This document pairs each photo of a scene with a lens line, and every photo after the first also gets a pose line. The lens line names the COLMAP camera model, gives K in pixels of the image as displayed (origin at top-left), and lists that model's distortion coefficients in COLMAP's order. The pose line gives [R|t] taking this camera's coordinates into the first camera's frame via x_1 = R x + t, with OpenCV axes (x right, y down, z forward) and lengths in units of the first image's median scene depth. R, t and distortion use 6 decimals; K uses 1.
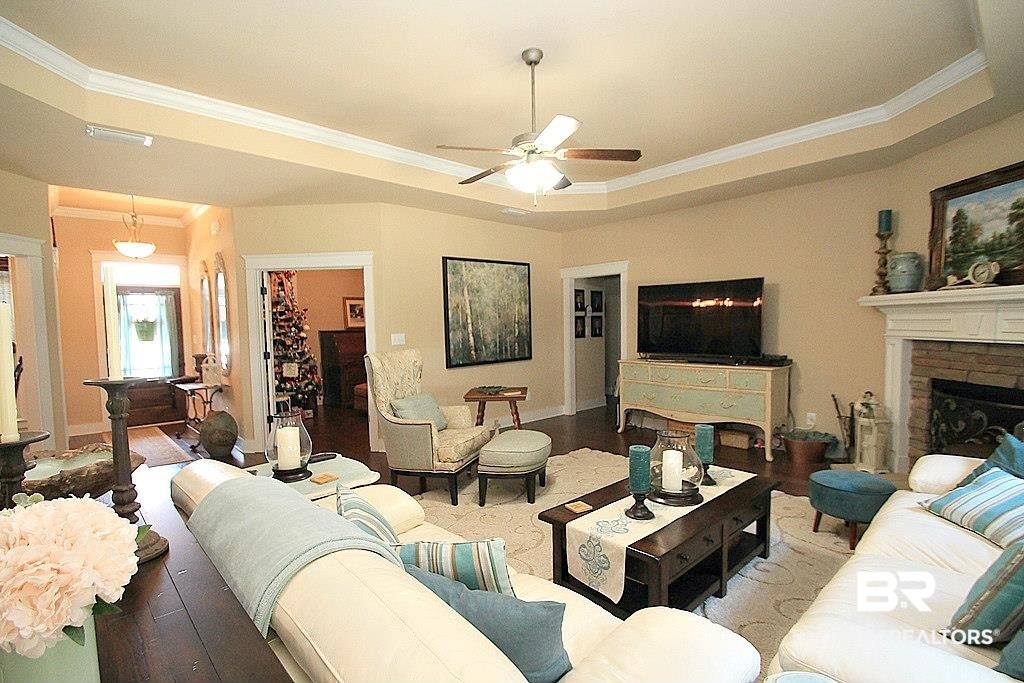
lens RADIAL K [[486.3, 0, 502.8], [0, 486.3, 353.2], [0, 0, 1]] dist [0.021715, -0.019870]
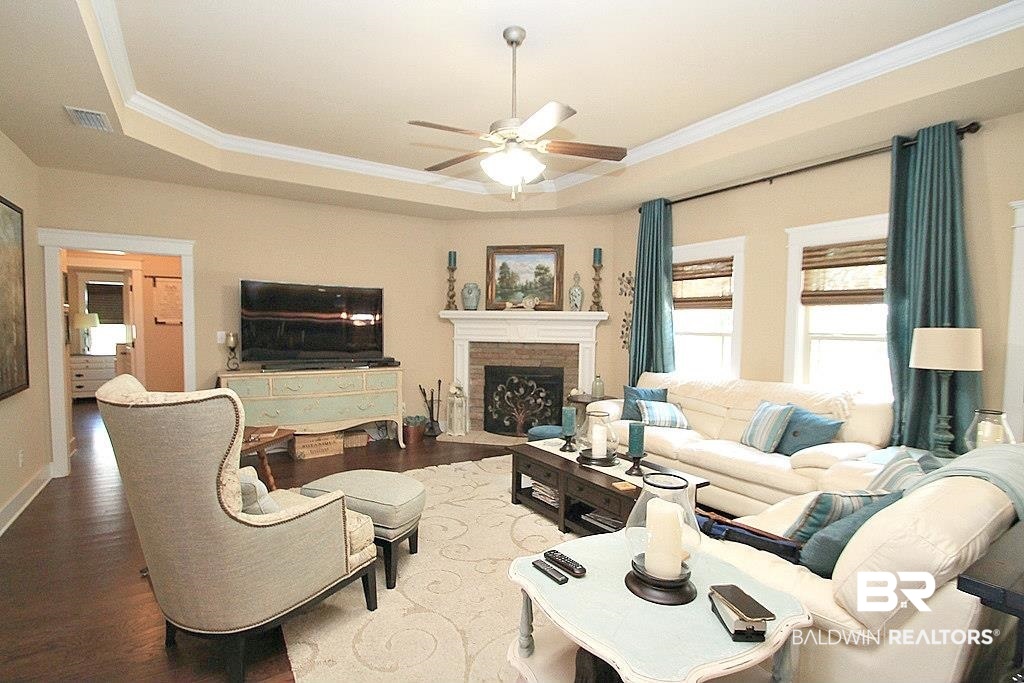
lens RADIAL K [[486.3, 0, 502.8], [0, 486.3, 353.2], [0, 0, 1]] dist [0.021715, -0.019870]
pose [[0.183156, -0.039324, 0.982297, -0.714751], [0.043635, 0.998540, 0.031838, -0.040166], [-0.982115, 0.037032, 0.184605, 0.721597]]
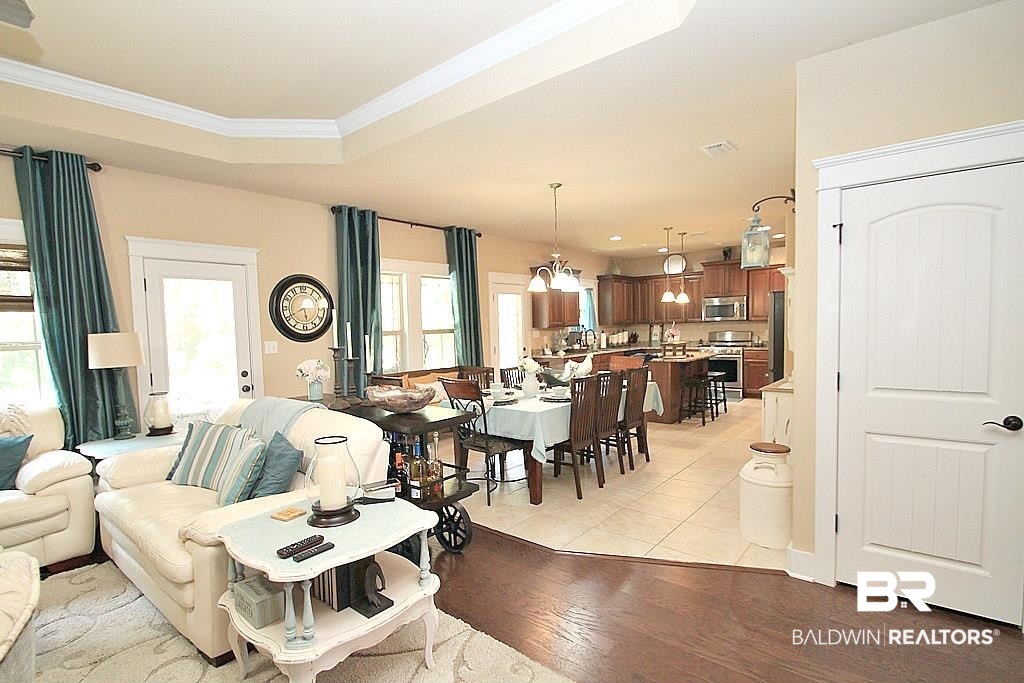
lens RADIAL K [[495.6, 0, 506.4], [0, 495.6, 353.8], [0, 0, 1]] dist [0.000148, -0.008874]
pose [[-0.990078, 0.050056, -0.131300, -0.414454], [0.034280, 0.992210, 0.119769, -0.075211], [0.136272, 0.114080, -0.984081, 1.248125]]
